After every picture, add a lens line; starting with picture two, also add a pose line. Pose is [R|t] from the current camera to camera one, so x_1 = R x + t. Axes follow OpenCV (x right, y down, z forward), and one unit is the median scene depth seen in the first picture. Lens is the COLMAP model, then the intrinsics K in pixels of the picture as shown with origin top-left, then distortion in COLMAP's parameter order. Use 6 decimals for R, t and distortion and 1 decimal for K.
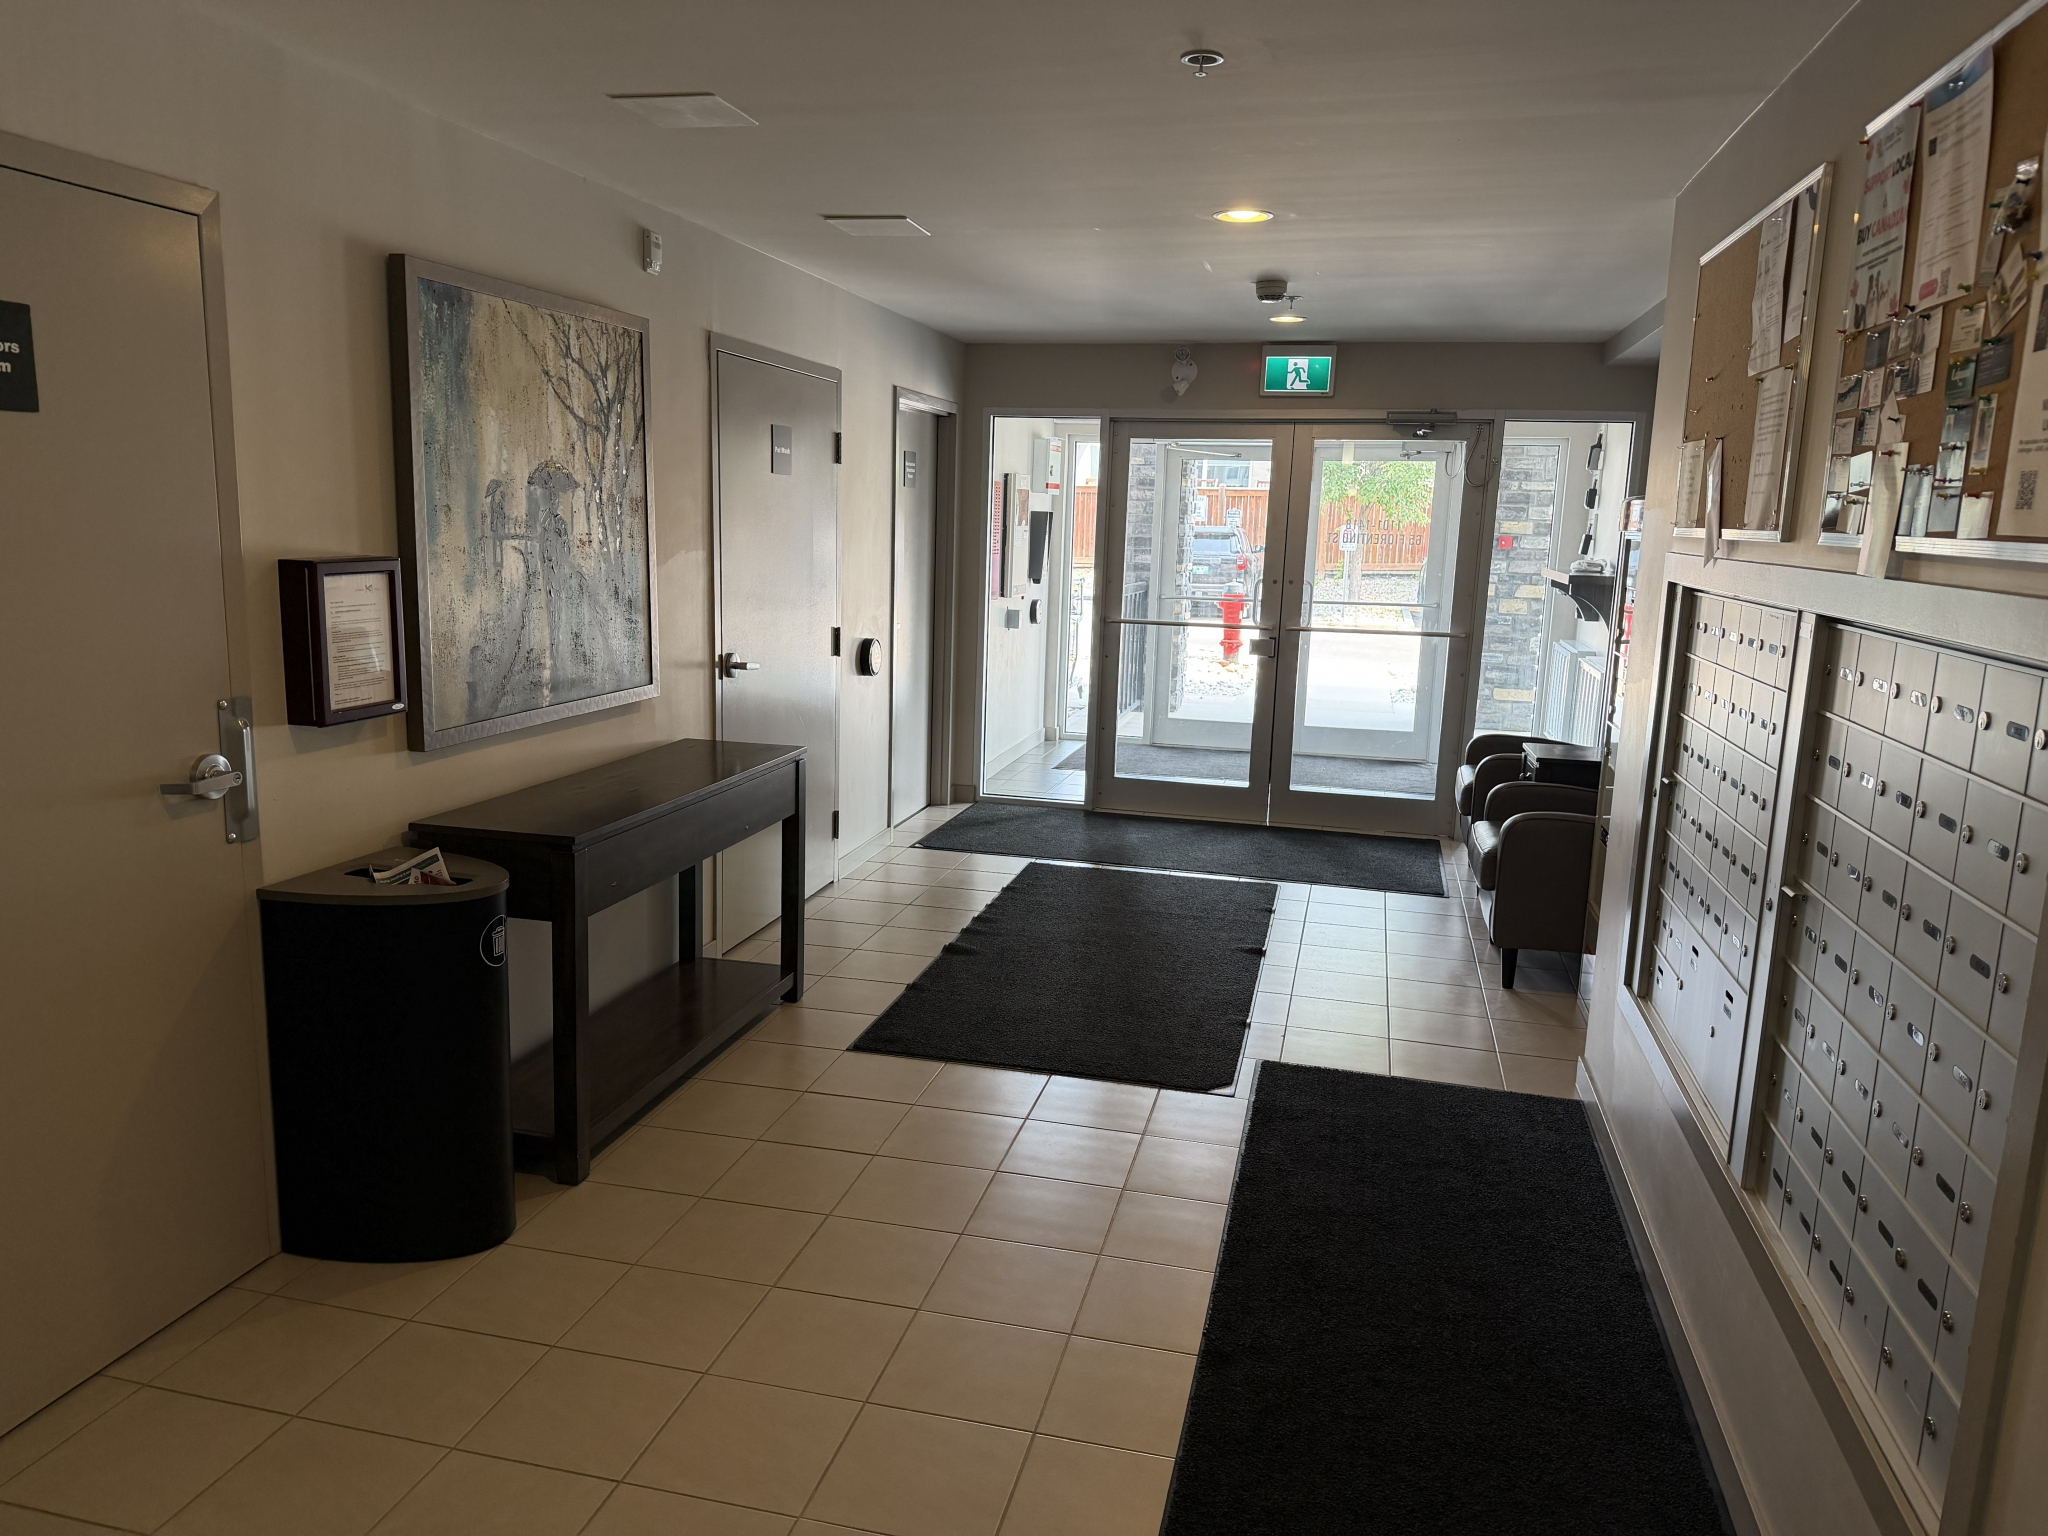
lens RADIAL K [[1451.0, 0, 1017.9], [0, 1451.0, 767.6], [0, 0, 1]] dist [0.063923, -0.078727]
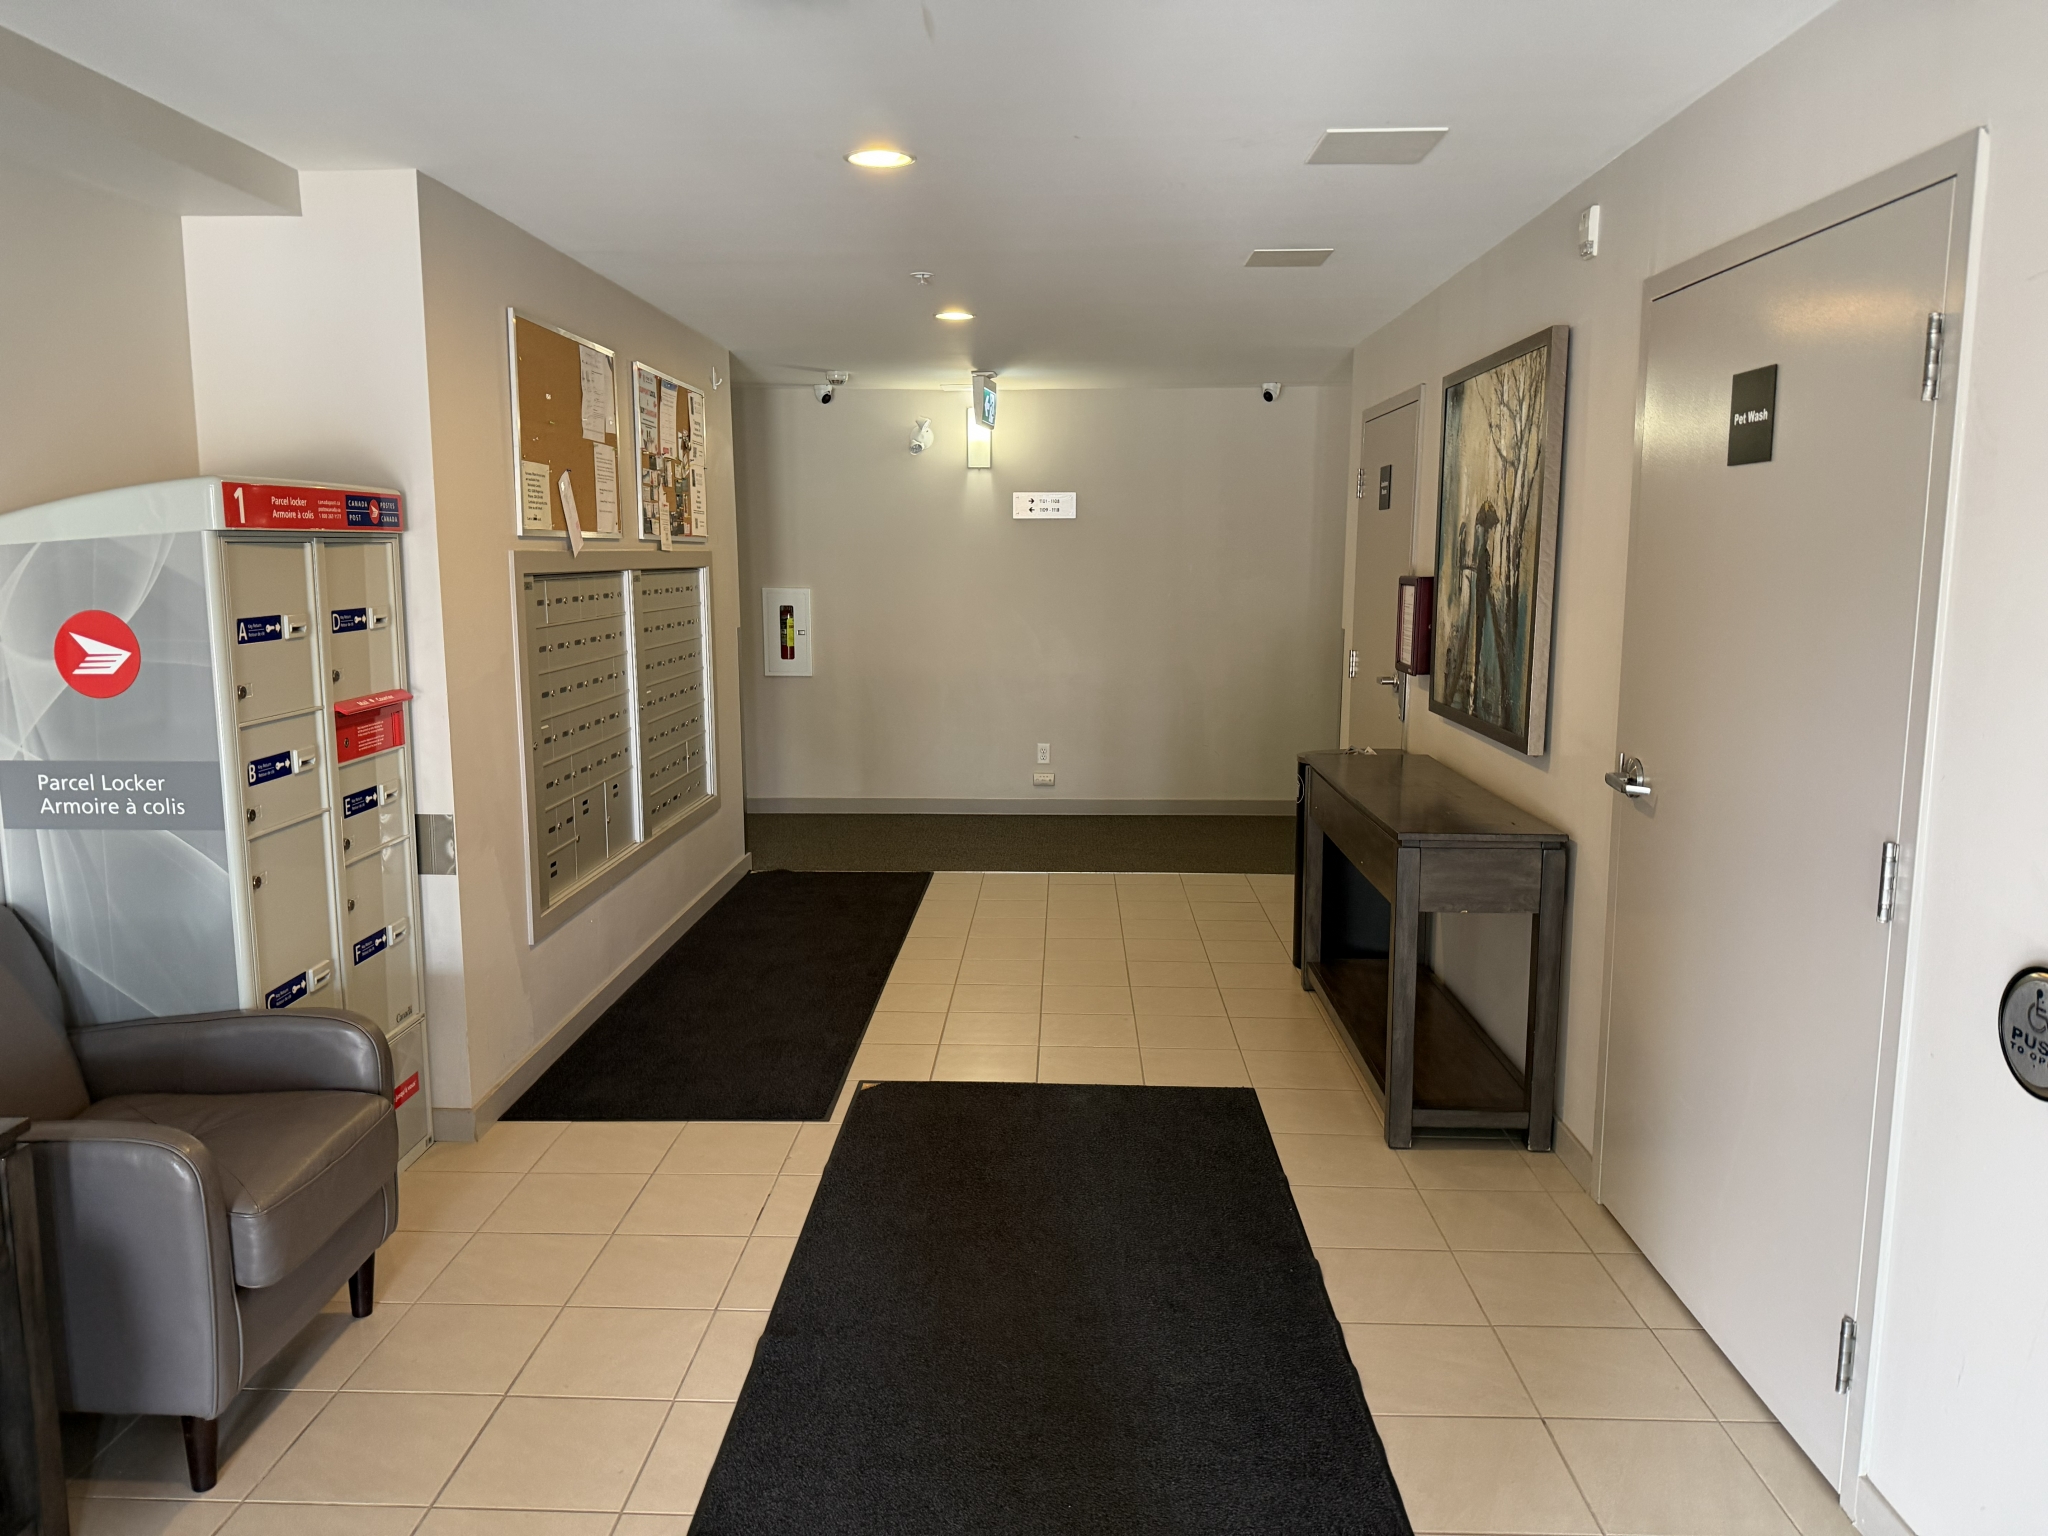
lens RADIAL K [[1451.0, 0, 1017.9], [0, 1451.0, 767.6], [0, 0, 1]] dist [0.063923, -0.078727]
pose [[-0.974717, 0.001726, -0.223436, 0.280441], [-0.069141, 0.948563, 0.308947, -0.330897], [0.212476, 0.316585, -0.924461, 1.986092]]
